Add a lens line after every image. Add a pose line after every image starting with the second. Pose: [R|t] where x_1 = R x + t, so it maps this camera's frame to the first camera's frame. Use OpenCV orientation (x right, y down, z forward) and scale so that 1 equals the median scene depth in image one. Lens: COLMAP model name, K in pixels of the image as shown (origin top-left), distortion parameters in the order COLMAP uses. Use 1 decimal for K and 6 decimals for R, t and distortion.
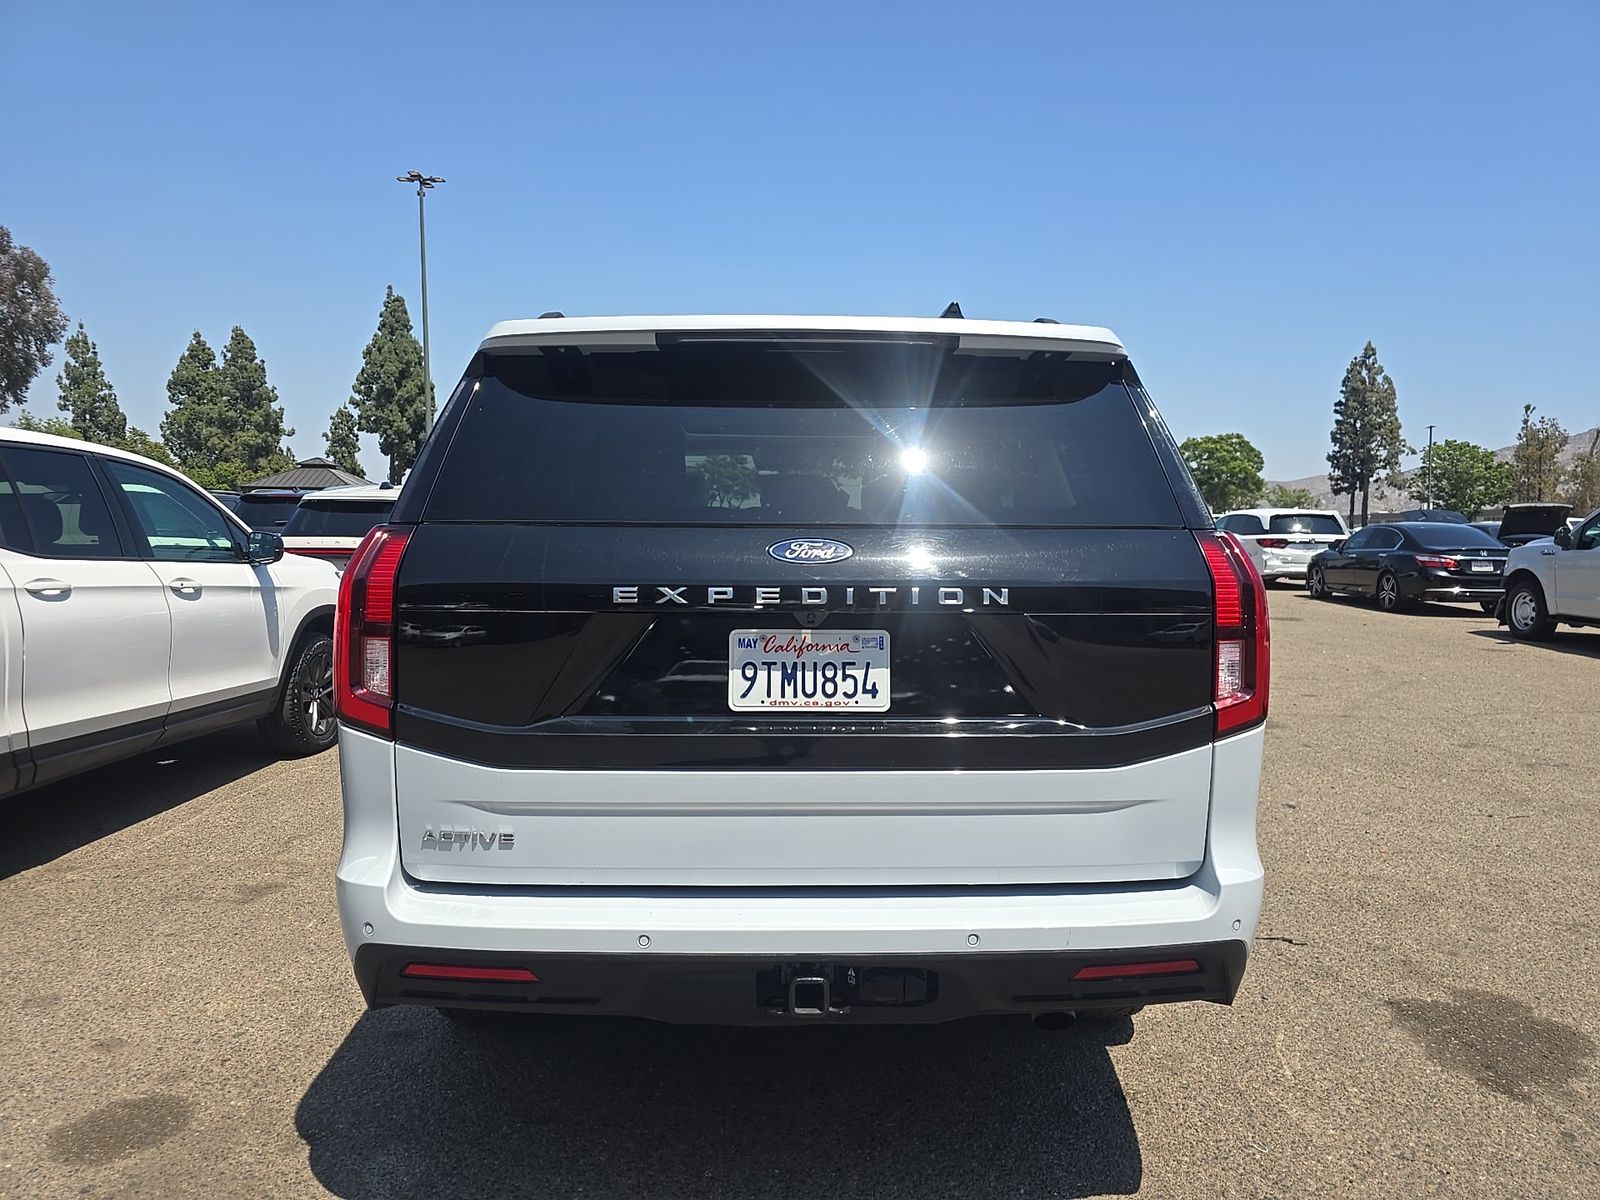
lens RADIAL K [[1078.3, 0, 800.0], [0, 1078.3, 600.0], [0, 0, 1]] dist [0.032012, -0.024365]
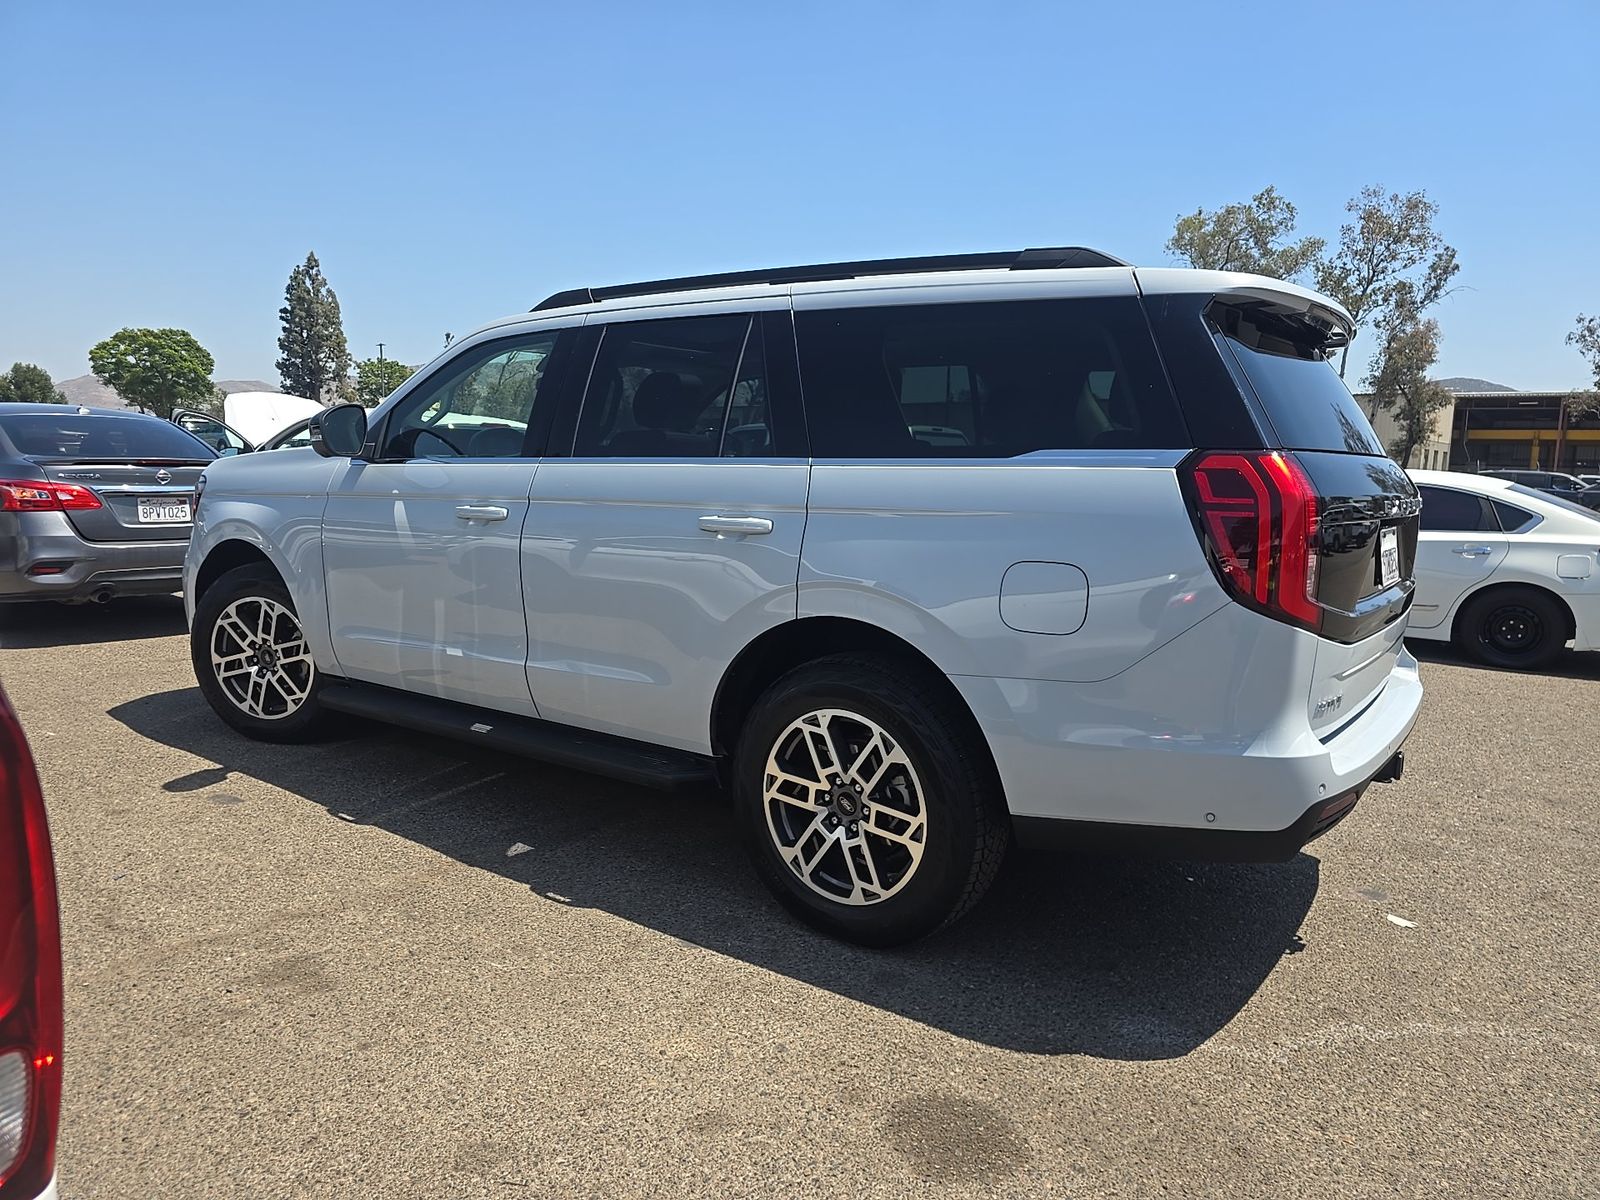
lens RADIAL K [[1078.3, 0, 800.0], [0, 1078.3, 600.0], [0, 0, 1]] dist [0.032012, -0.024365]
pose [[0.607130, -0.088792, 0.789626, -0.201987], [0.022497, 0.995259, 0.094618, -0.004211], [-0.794284, -0.039681, 0.606249, 0.088109]]
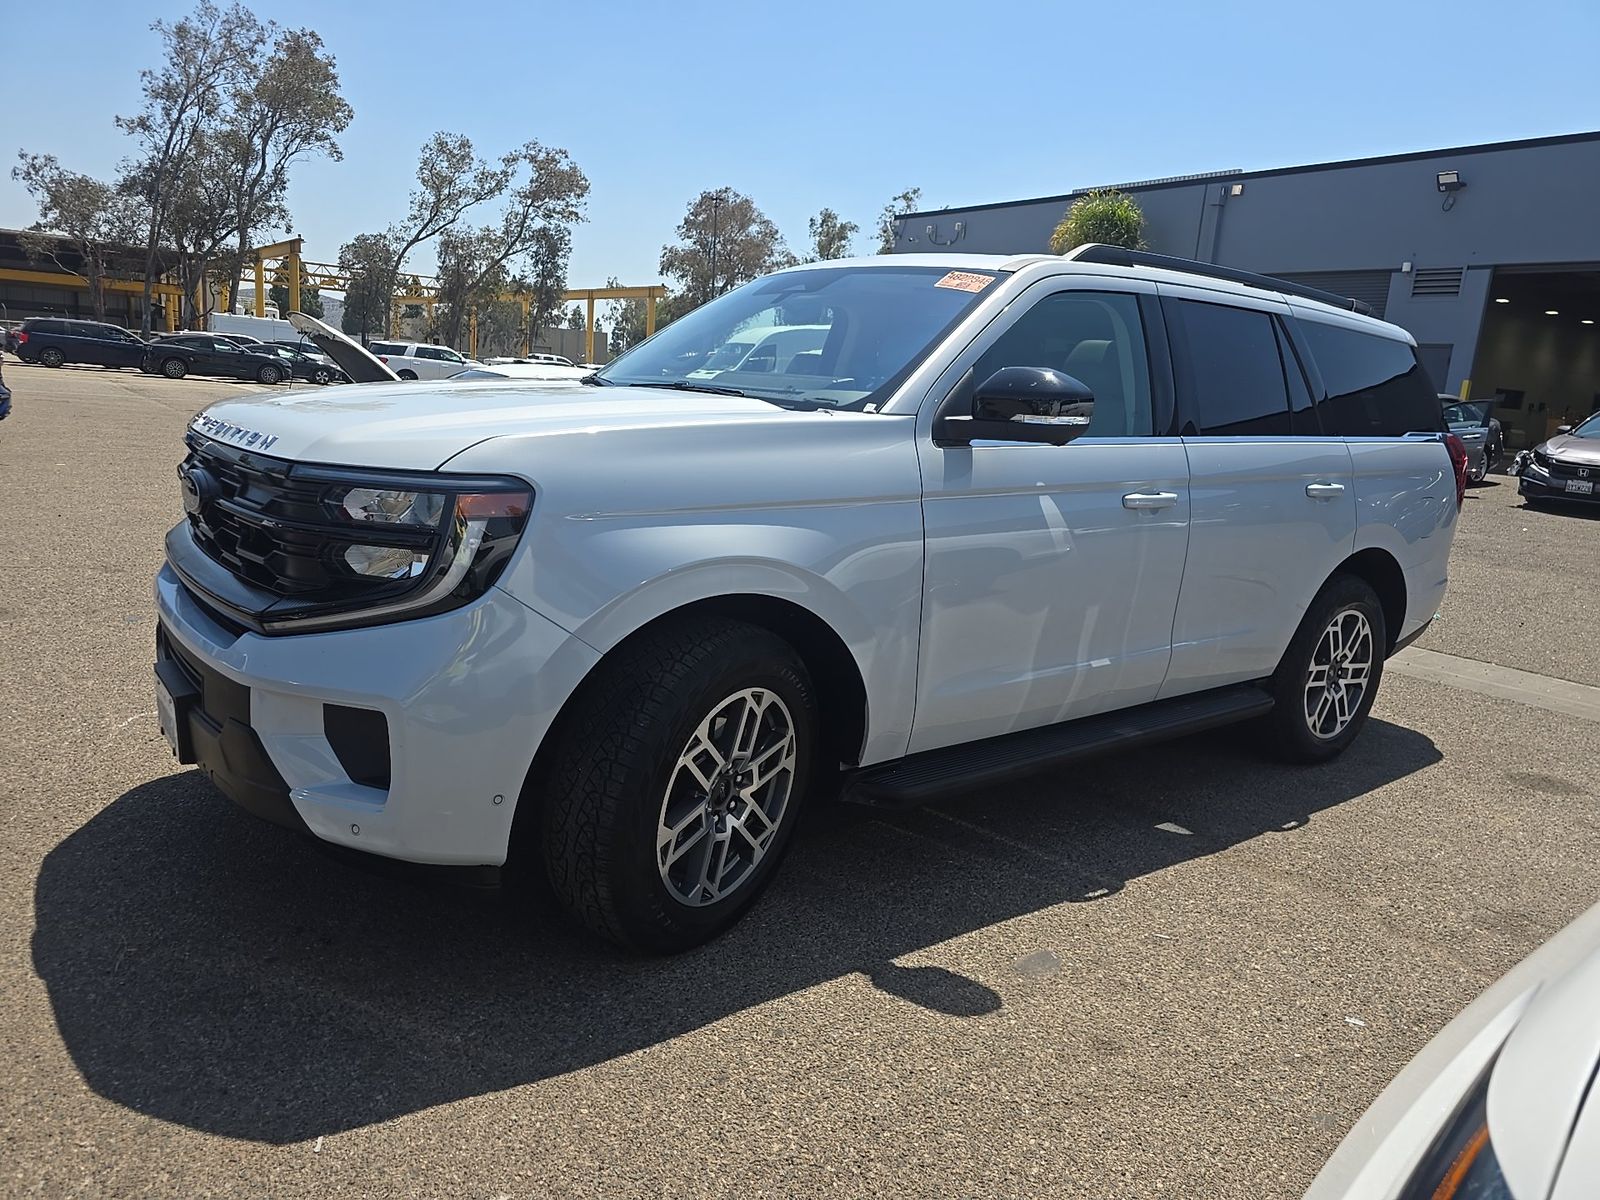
lens RADIAL K [[1078.3, 0, 800.0], [0, 1078.3, 600.0], [0, 0, 1]] dist [0.032012, -0.024365]
pose [[-0.581178, -0.205480, 0.787407, 0.132216], [-0.024828, 0.971623, 0.235227, -0.686663], [-0.813398, 0.117159, -0.569788, 9.431249]]
